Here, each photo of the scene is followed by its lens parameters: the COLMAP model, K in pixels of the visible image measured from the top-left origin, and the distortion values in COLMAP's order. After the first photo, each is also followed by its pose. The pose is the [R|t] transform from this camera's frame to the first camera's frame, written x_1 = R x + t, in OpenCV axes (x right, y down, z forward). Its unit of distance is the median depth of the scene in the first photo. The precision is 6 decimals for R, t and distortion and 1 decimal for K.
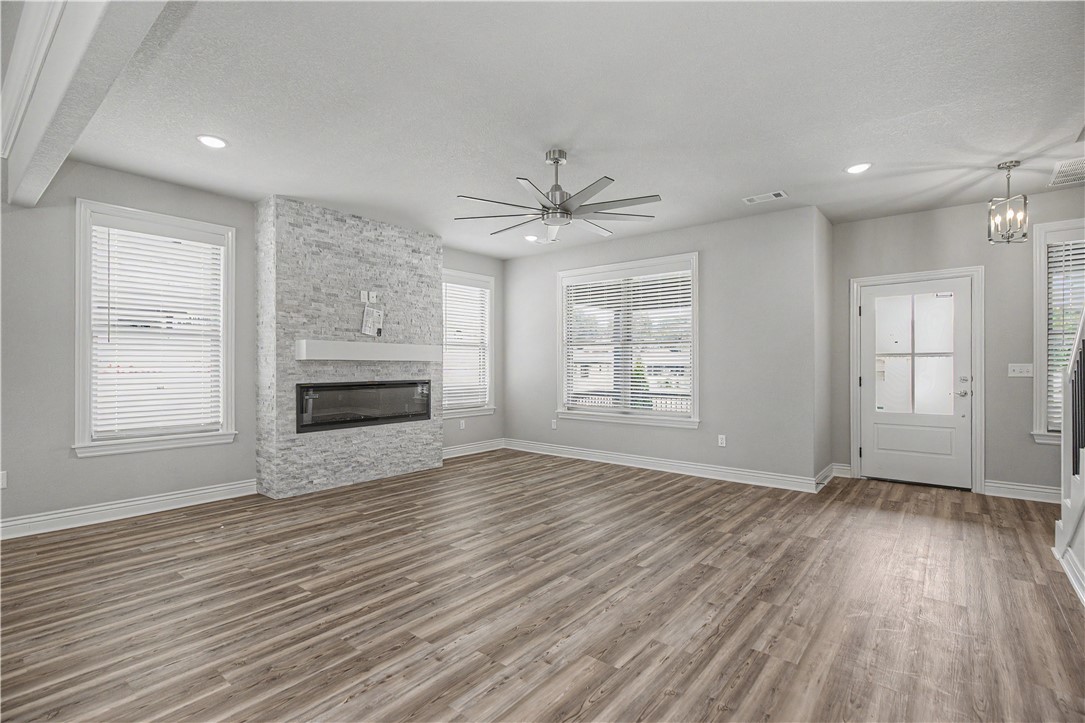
lens RADIAL K [[496.5, 0, 559.2], [0, 496.5, 367.7], [0, 0, 1]] dist [0.002321, -0.001767]
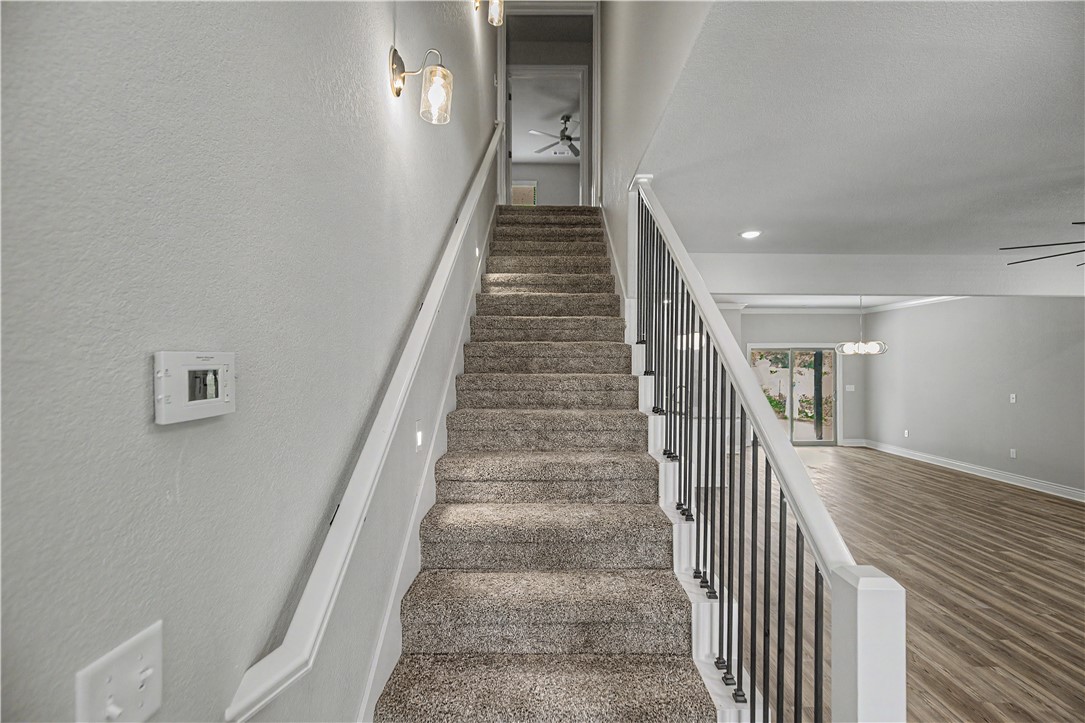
lens RADIAL K [[496.5, 0, 551.0], [0, 496.5, 366.6], [0, 0, 1]] dist [0.002321, -0.001767]
pose [[-0.780260, -0.003281, -0.625446, 0.976672], [-0.004893, 0.999988, 0.000859, -0.088437], [0.625436, 0.003730, -0.780267, 0.801838]]
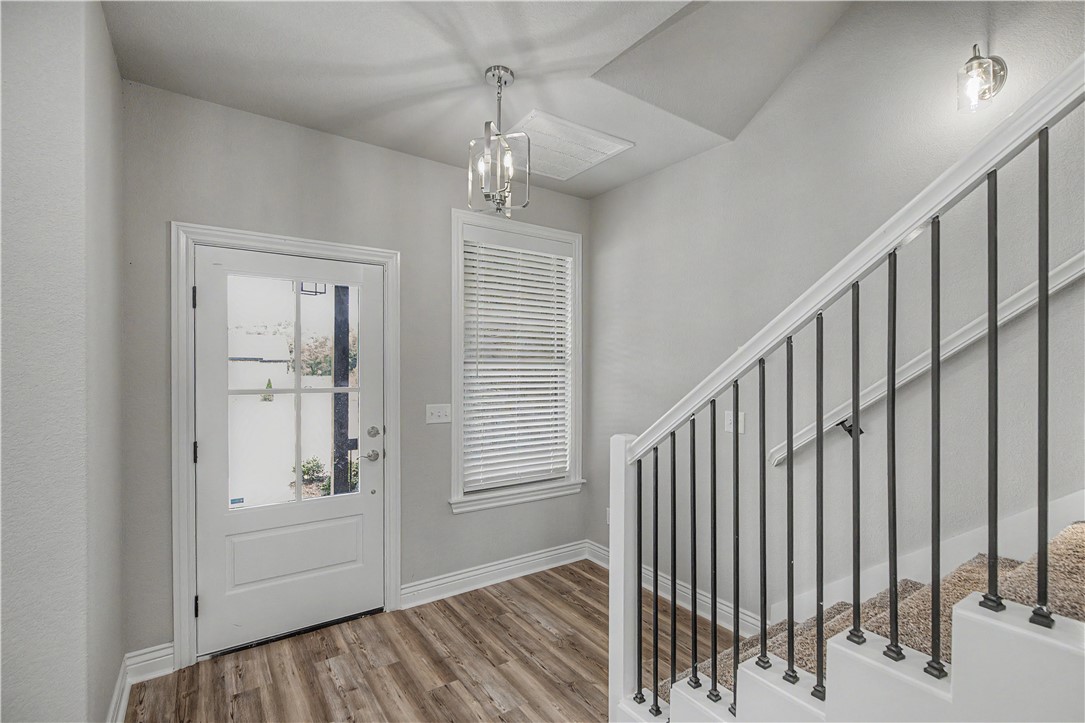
lens RADIAL K [[496.5, 0, 548.8], [0, 496.5, 376.8], [0, 0, 1]] dist [0.002321, -0.001767]
pose [[0.292005, -0.011954, 0.956342, 0.314777], [-0.003938, 0.999898, 0.013701, -0.058726], [-0.956409, -0.007767, 0.291928, 0.663209]]
